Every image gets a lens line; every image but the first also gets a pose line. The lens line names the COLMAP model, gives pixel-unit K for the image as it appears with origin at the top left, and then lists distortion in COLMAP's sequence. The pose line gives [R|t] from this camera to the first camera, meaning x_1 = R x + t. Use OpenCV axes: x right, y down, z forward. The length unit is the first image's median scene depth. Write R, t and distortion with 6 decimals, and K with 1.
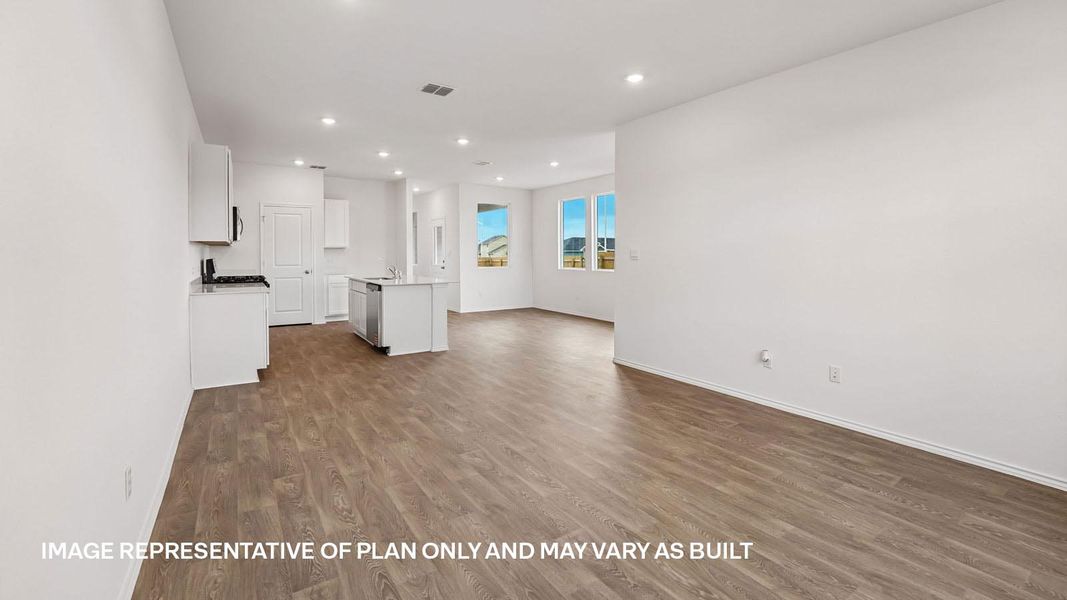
lens RADIAL K [[438.9, 0, 538.0], [0, 438.9, 301.5], [0, 0, 1]] dist [-0.014928, 0.003820]
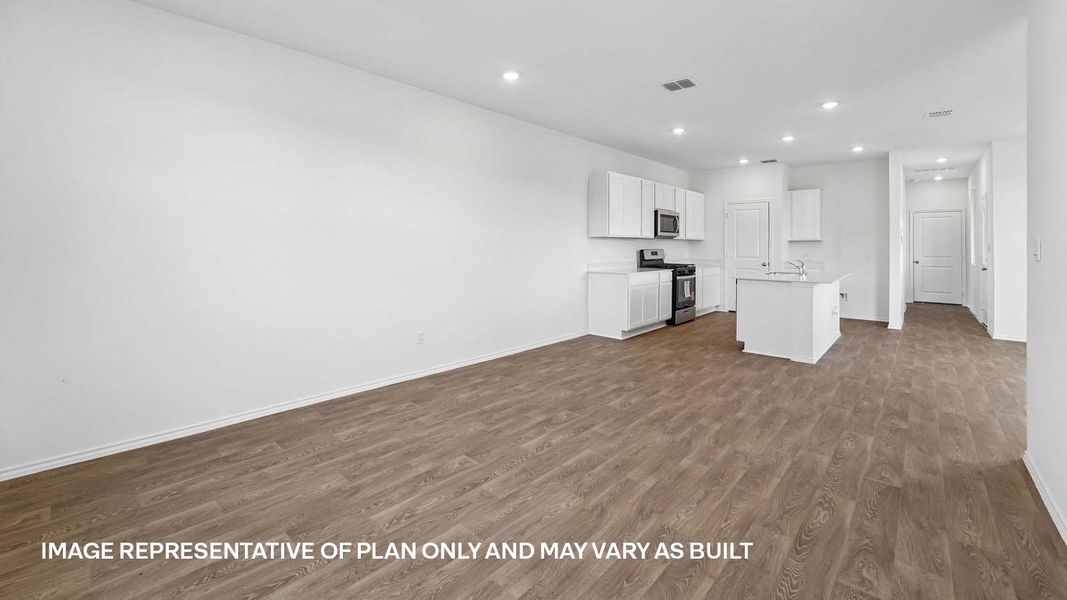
lens RADIAL K [[438.9, 0, 518.4], [0, 438.9, 240.4], [0, 0, 1]] dist [-0.014928, 0.003820]
pose [[-0.217201, 0.011886, 0.976055, -2.203240], [0.092907, 0.995638, 0.008549, -0.344332], [-0.971696, 0.092539, -0.217358, 3.200354]]
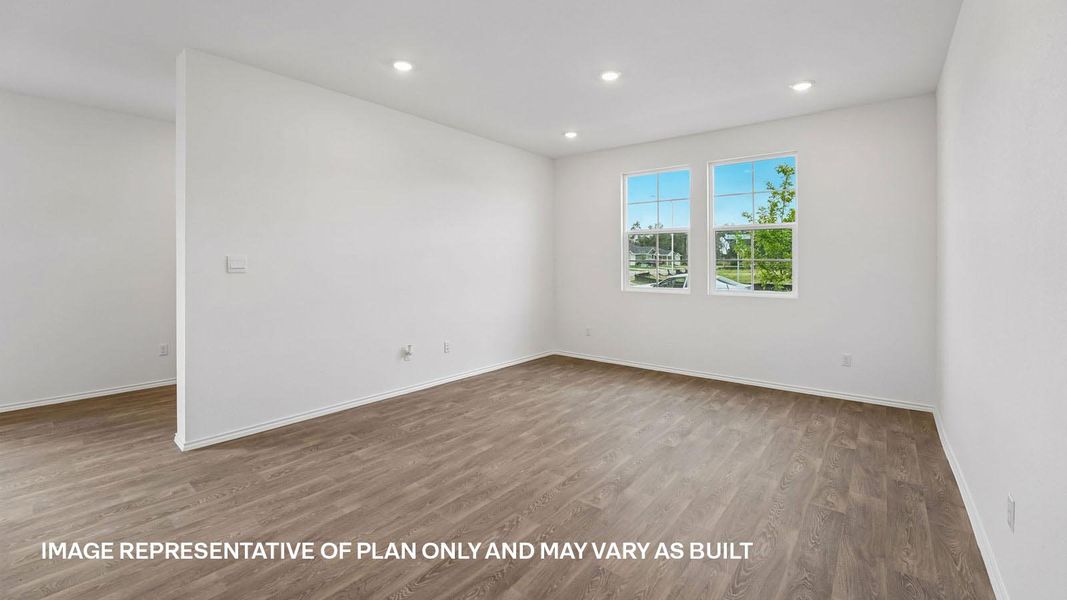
lens RADIAL K [[438.9, 0, 531.1], [0, 438.9, 295.1], [0, 0, 1]] dist [-0.014928, 0.003820]
pose [[-0.285370, -0.068827, 0.955943, -2.059912], [0.093937, 0.990607, 0.099365, -0.326655], [-0.953803, 0.118154, -0.276224, 2.985651]]
